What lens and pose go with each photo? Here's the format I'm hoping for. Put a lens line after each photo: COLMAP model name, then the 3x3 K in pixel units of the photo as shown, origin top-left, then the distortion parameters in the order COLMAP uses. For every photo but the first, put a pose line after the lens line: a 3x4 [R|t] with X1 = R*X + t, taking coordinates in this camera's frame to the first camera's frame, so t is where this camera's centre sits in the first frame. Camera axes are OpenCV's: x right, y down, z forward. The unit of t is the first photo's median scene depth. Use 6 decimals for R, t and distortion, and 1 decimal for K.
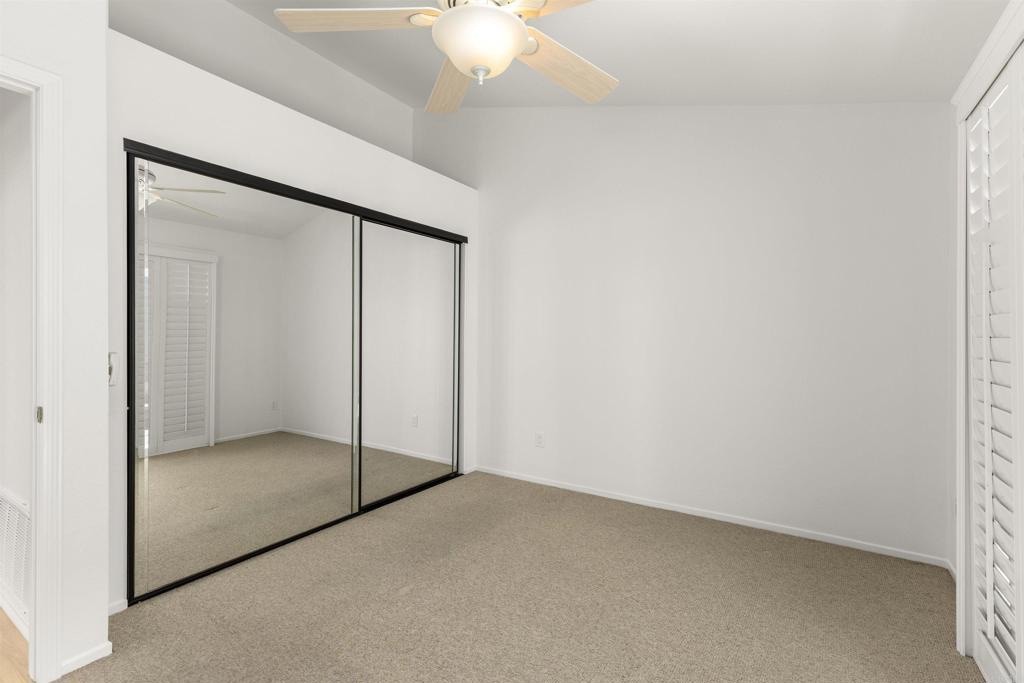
lens RADIAL K [[458.3, 0, 514.3], [0, 458.3, 338.0], [0, 0, 1]] dist [0.003425, 0.000365]
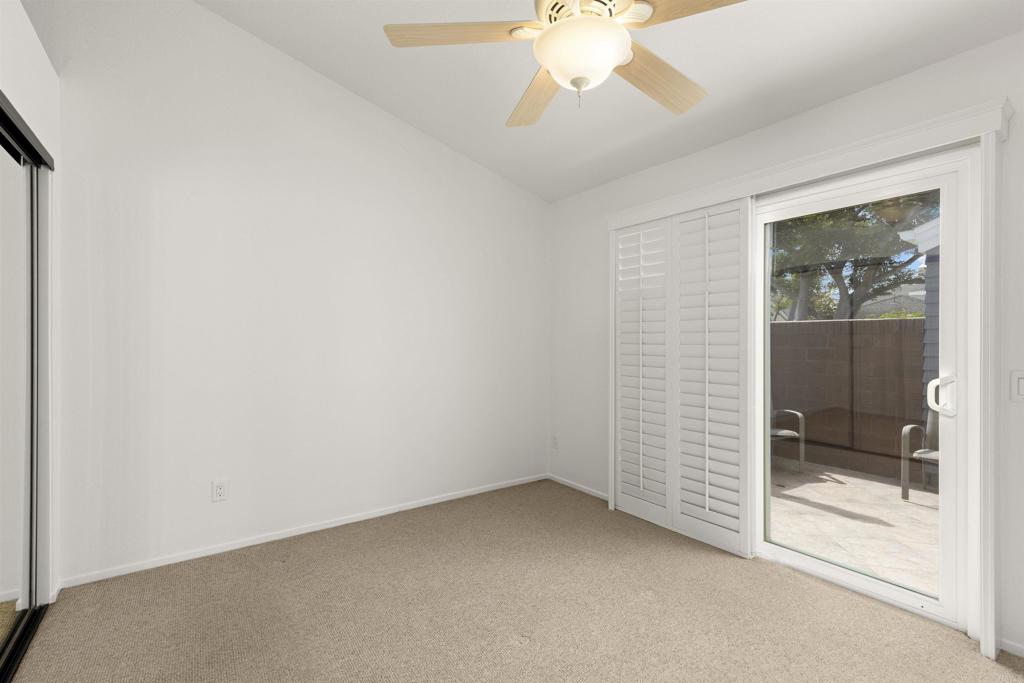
lens RADIAL K [[458.3, 0, 516.2], [0, 458.3, 341.5], [0, 0, 1]] dist [0.003425, 0.000365]
pose [[0.355665, 0.000672, 0.934613, -0.567518], [0.001344, 0.999998, -0.001231, -0.005736], [-0.934613, 0.001694, 0.355663, 0.414544]]
